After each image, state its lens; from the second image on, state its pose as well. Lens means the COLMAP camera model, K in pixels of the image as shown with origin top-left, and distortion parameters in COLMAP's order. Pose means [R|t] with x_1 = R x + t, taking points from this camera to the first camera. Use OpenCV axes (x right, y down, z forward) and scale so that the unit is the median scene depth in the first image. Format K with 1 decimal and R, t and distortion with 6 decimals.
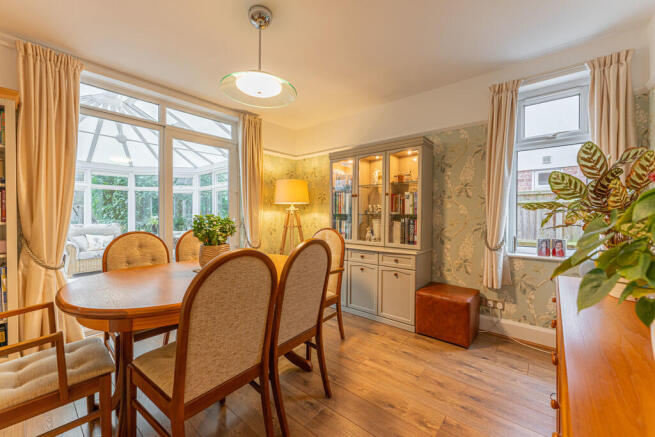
lens RADIAL K [[265.0, 0, 326.1], [0, 265.0, 215.5], [0, 0, 1]] dist [0.009721, 0.000261]
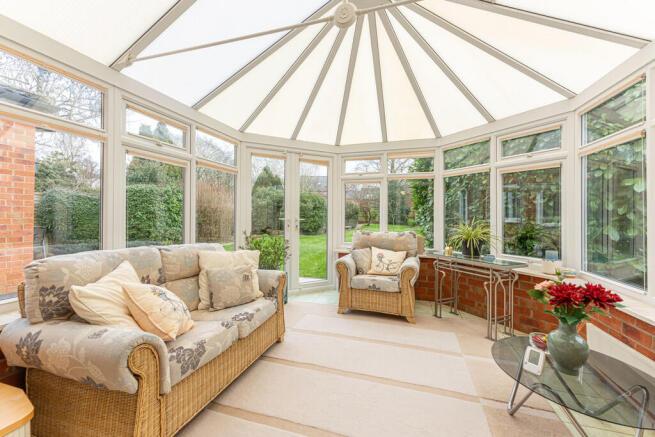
lens RADIAL K [[265.0, 0, 326.3], [0, 265.0, 215.1], [0, 0, 1]] dist [0.009721, 0.000261]
pose [[0.391791, -0.003459, -0.920048, -0.280883], [-0.008429, 0.999937, -0.007348, -0.002063], [0.920016, 0.010634, 0.391737, 0.534933]]
